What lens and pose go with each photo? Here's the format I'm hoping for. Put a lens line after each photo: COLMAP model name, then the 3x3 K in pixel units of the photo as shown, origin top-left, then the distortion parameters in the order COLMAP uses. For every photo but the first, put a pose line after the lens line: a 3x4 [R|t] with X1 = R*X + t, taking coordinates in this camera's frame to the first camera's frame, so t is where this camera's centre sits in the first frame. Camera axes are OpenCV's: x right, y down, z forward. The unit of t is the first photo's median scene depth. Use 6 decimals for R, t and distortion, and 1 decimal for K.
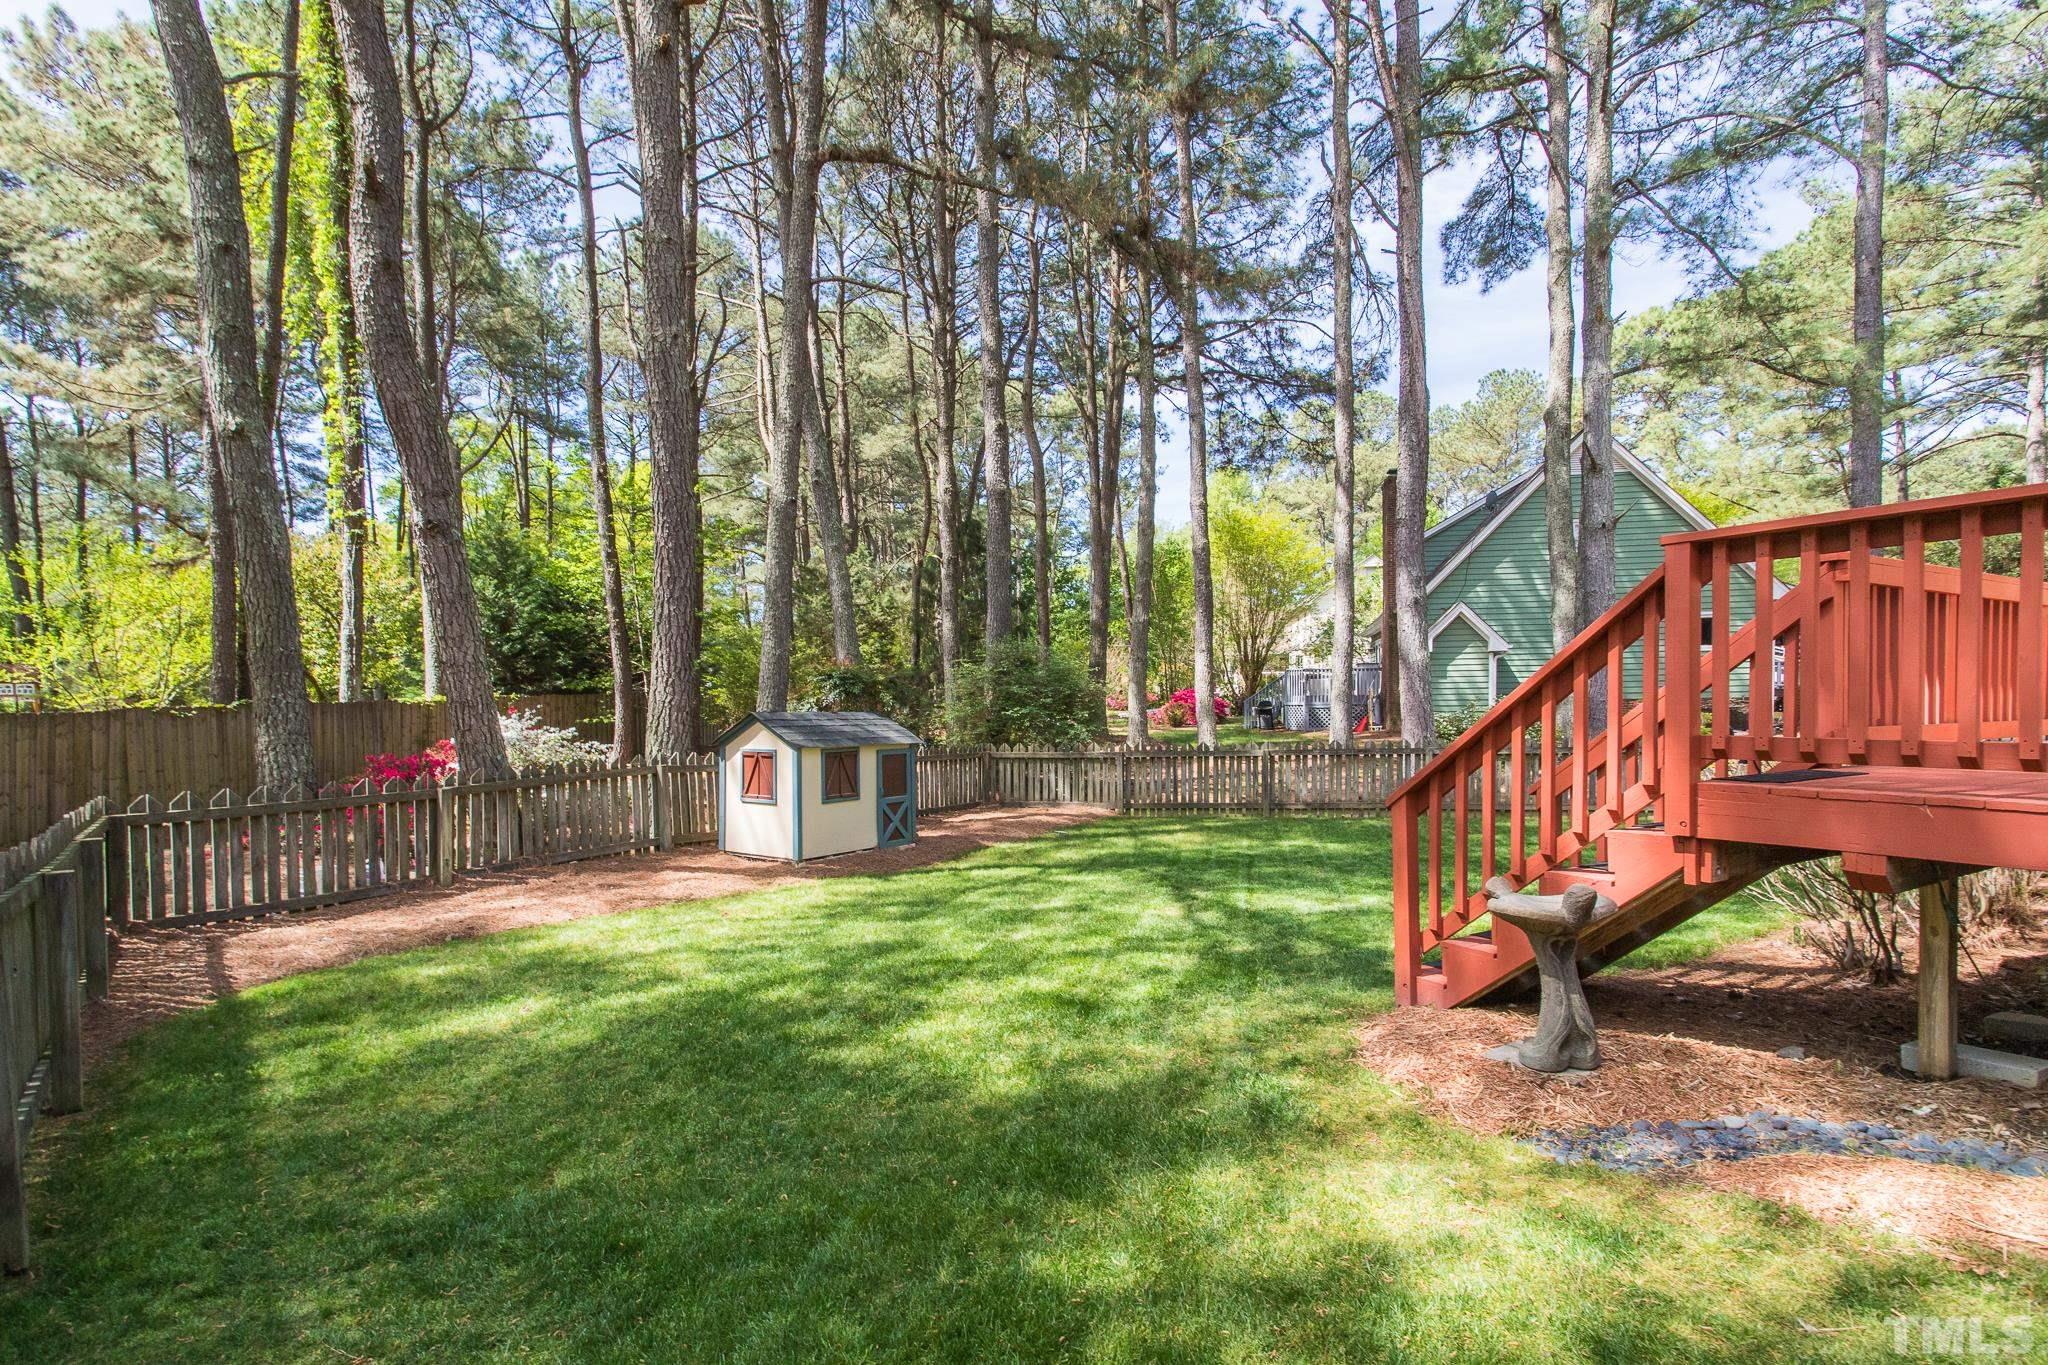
lens RADIAL K [[990.0, 0, 1052.4], [0, 990.0, 742.9], [0, 0, 1]] dist [-0.000961, 0.002921]
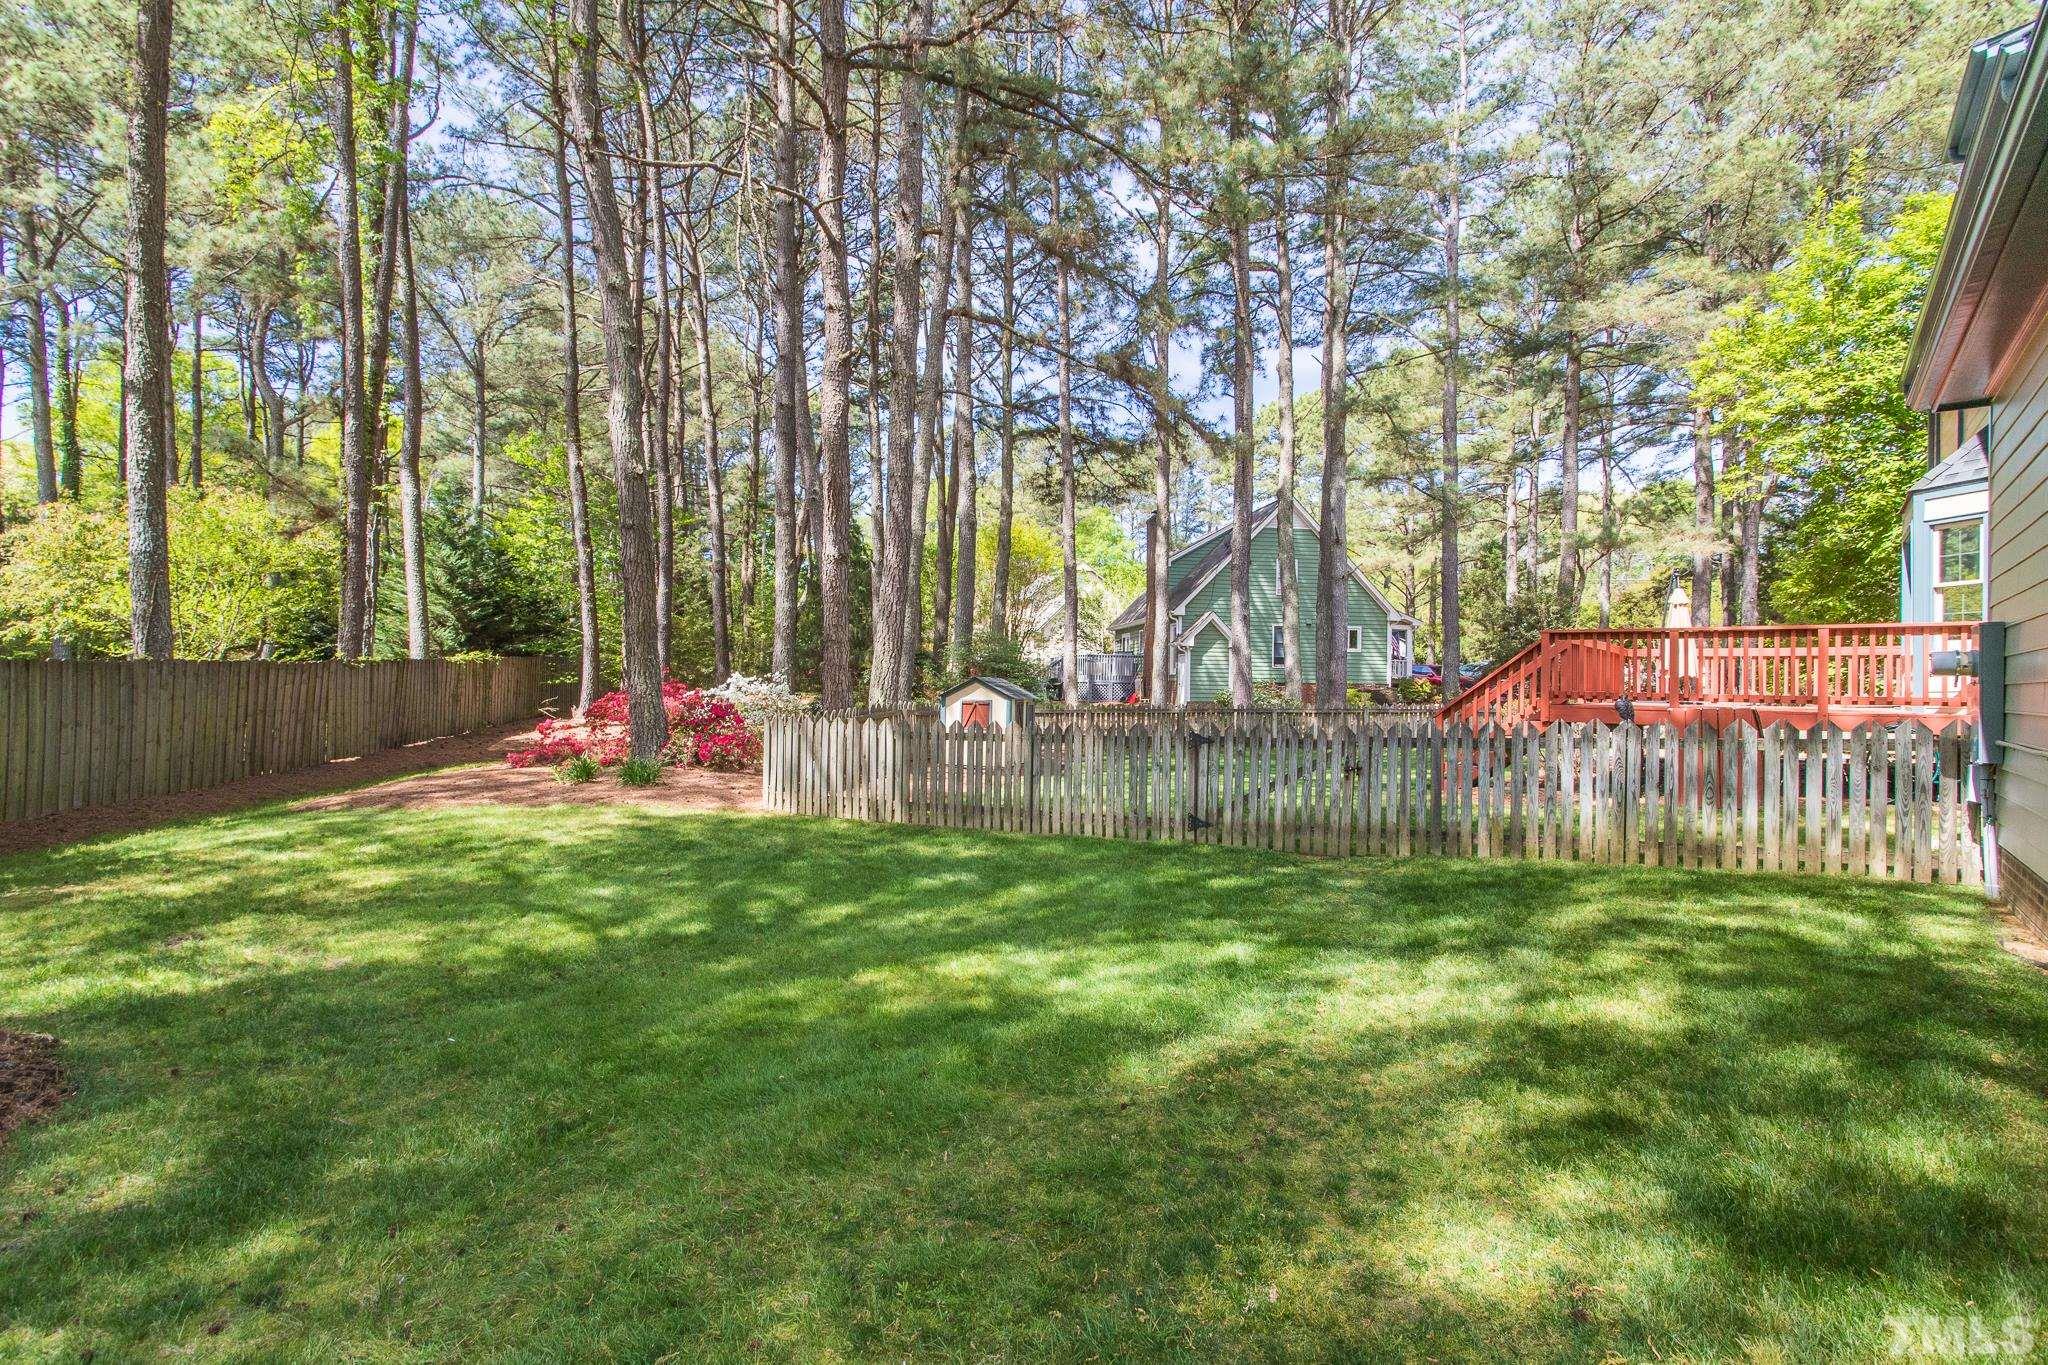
lens RADIAL K [[990.0, 0, 1034.6], [0, 990.0, 680.4], [0, 0, 1]] dist [-0.000961, 0.002921]
pose [[0.933257, 0.023440, 0.358445, -0.350535], [-0.009619, 0.999142, -0.040294, 0.017343], [-0.359082, 0.034157, 0.932681, -0.239905]]
